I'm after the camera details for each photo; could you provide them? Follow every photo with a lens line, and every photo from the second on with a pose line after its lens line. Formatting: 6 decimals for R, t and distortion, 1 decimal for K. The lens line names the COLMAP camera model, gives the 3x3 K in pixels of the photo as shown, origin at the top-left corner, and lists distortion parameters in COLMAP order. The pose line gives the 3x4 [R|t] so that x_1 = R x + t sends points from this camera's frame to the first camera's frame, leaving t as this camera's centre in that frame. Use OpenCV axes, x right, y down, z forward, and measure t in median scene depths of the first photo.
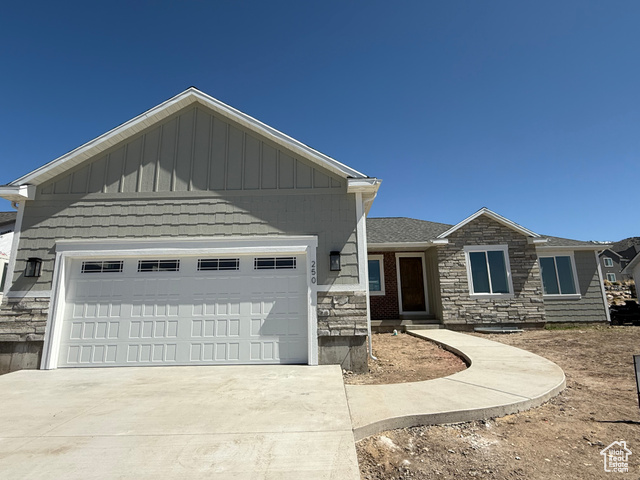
lens RADIAL K [[354.8, 0, 321.0], [0, 354.8, 239.0], [0, 0, 1]] dist [-0.000513, -0.000033]
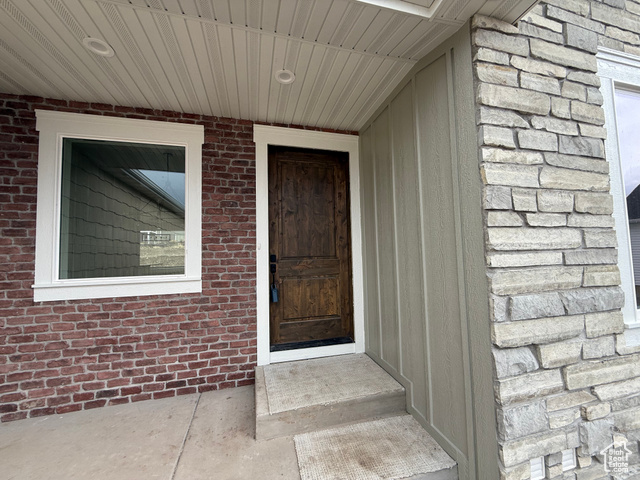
lens RADIAL K [[256.2, 0, 320.7], [0, 256.2, 240.1], [0, 0, 1]] dist [0.000039, -0.000002]
pose [[0.961802, 0.011831, 0.273490, 0.211338], [-0.052628, 0.988421, 0.142321, 0.094621], [-0.268639, -0.151278, 0.951288, 0.817297]]
